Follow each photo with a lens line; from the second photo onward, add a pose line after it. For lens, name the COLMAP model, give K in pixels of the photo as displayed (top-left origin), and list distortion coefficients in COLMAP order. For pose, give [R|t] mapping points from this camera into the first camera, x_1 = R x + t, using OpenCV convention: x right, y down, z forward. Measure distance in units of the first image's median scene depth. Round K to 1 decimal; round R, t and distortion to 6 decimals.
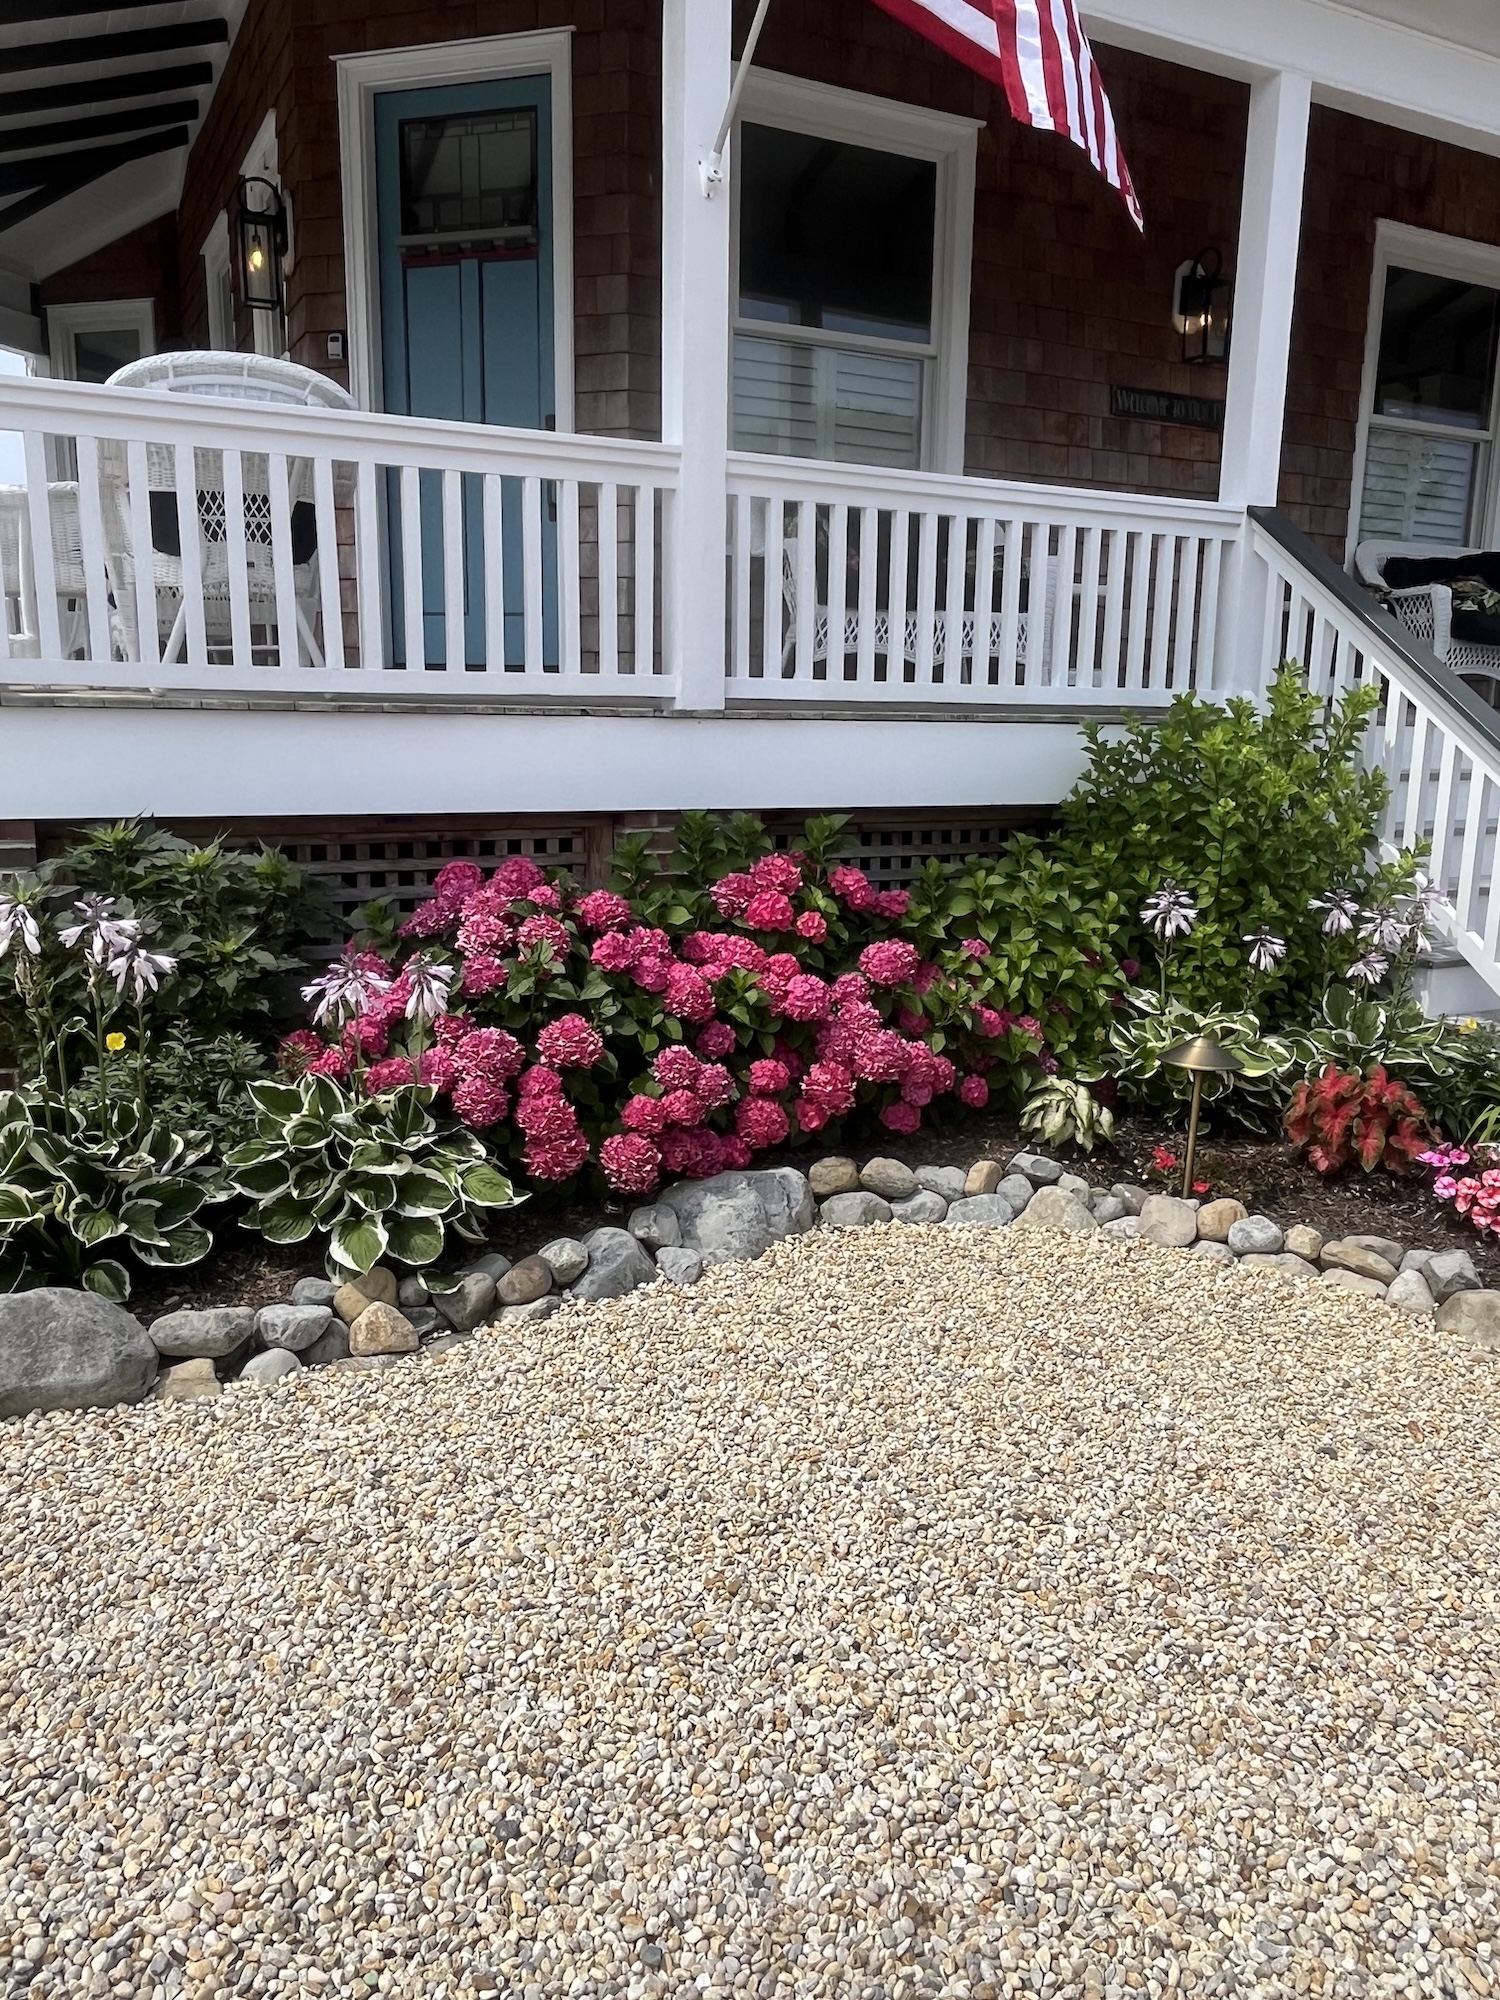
lens RADIAL K [[1431.9, 0, 750.0], [0, 1431.9, 1000.0], [0, 0, 1]] dist [-0.005657, -0.002746]
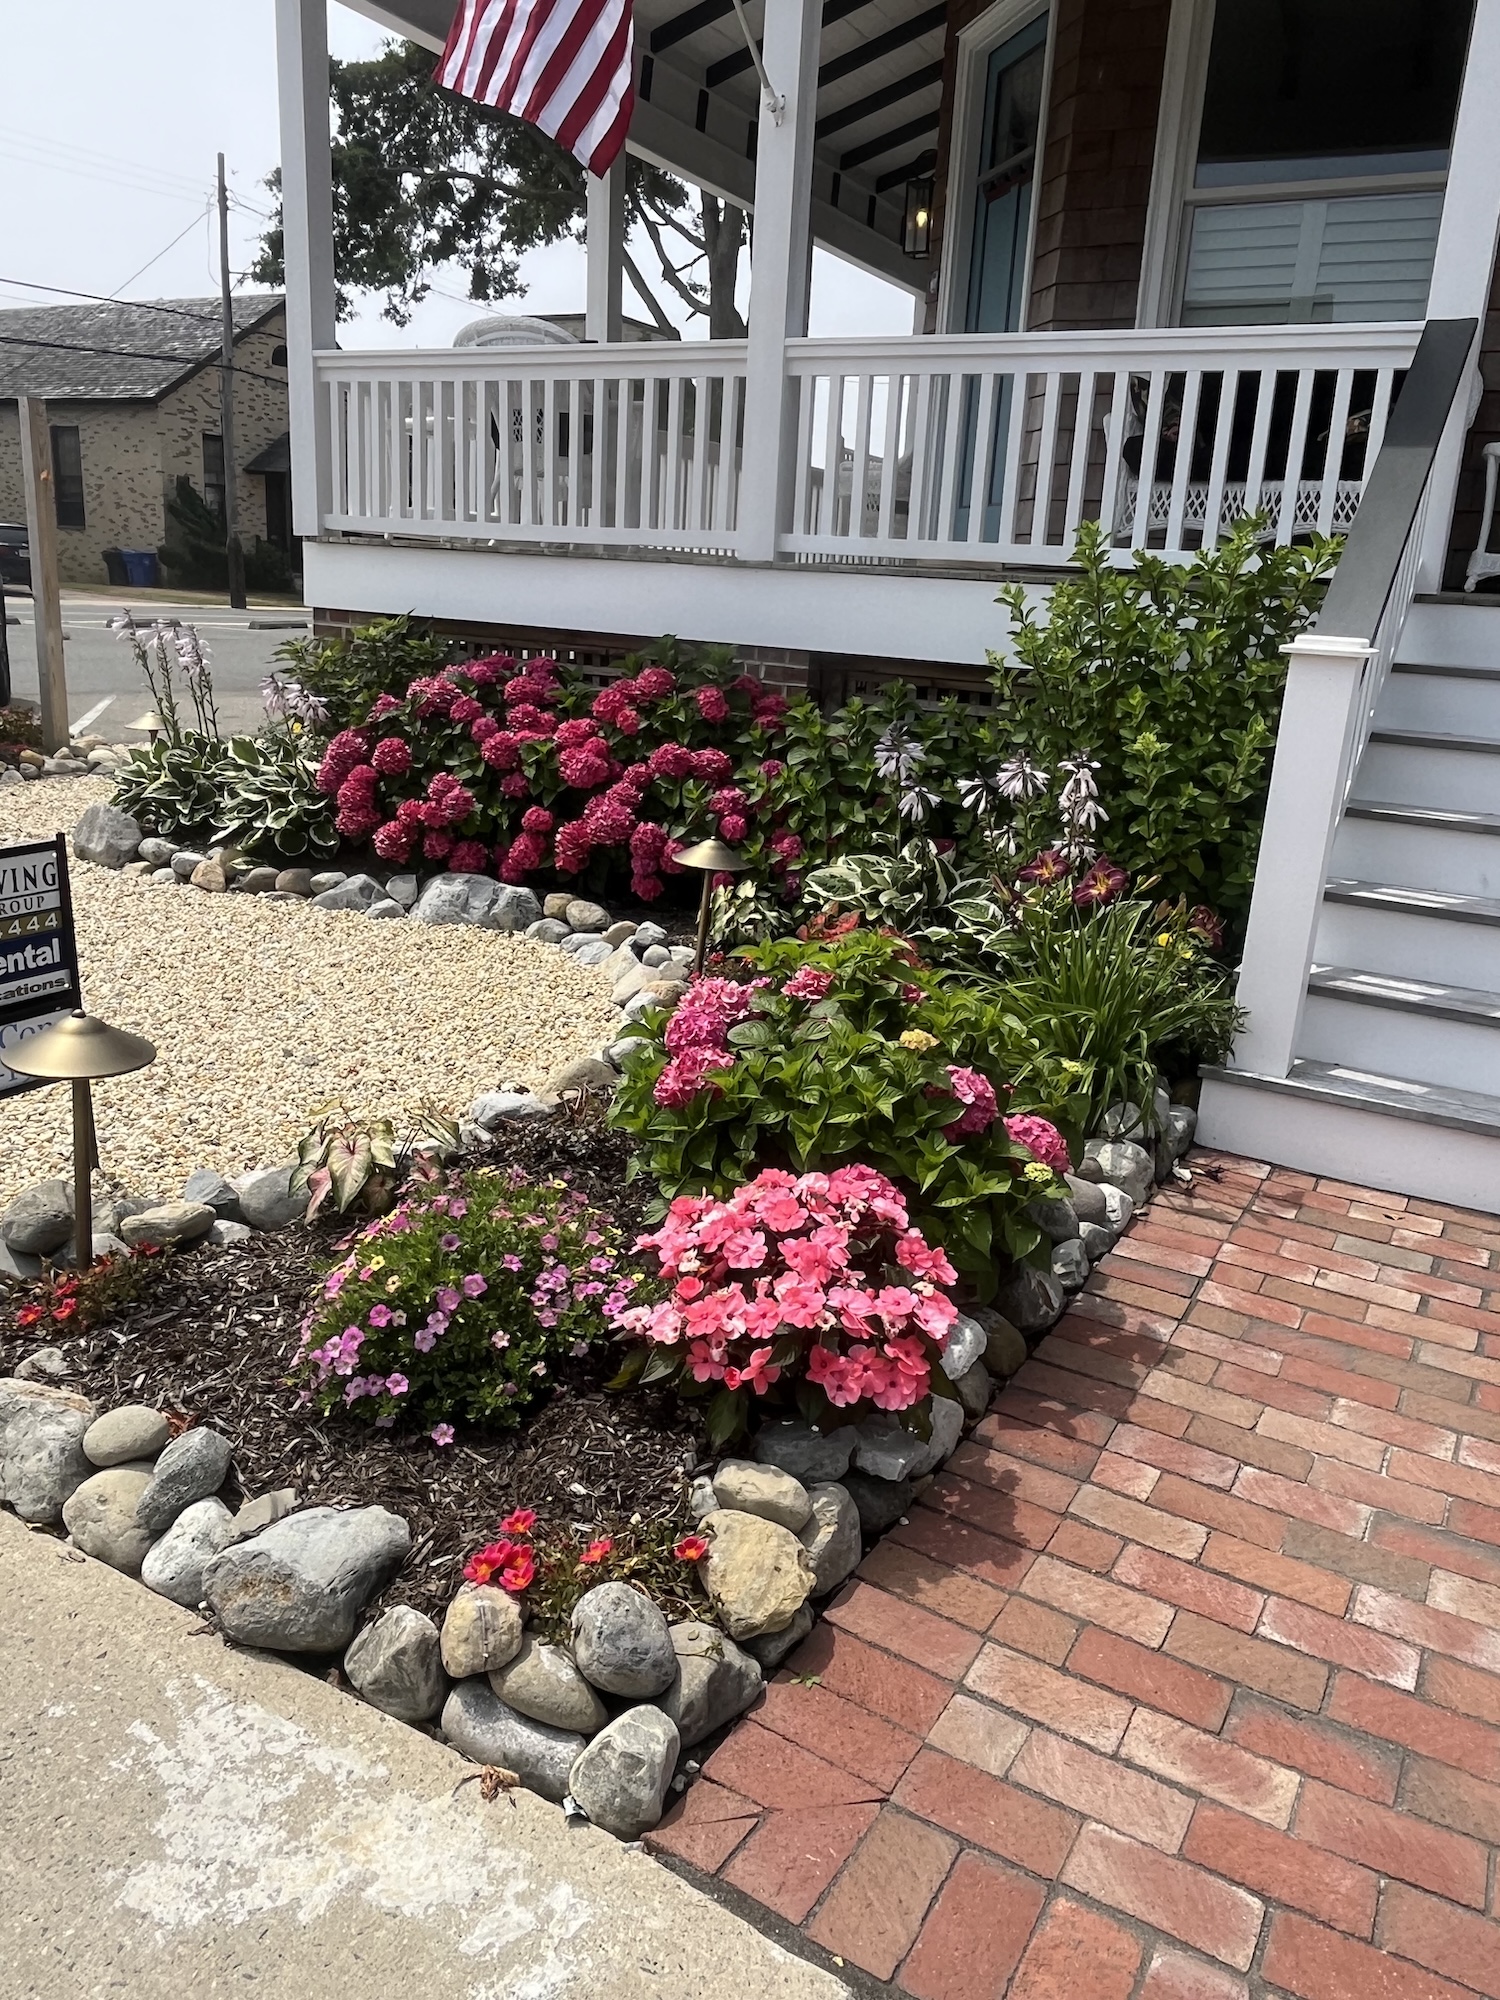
lens RADIAL K [[1431.9, 0, 750.0], [0, 1431.9, 1000.0], [0, 0, 1]] dist [-0.005657, -0.002746]
pose [[0.563260, 0.250335, -0.787445, 1.022219], [-0.220990, 0.963925, 0.148365, -0.023639], [0.796179, 0.090449, 0.598262, 0.309621]]
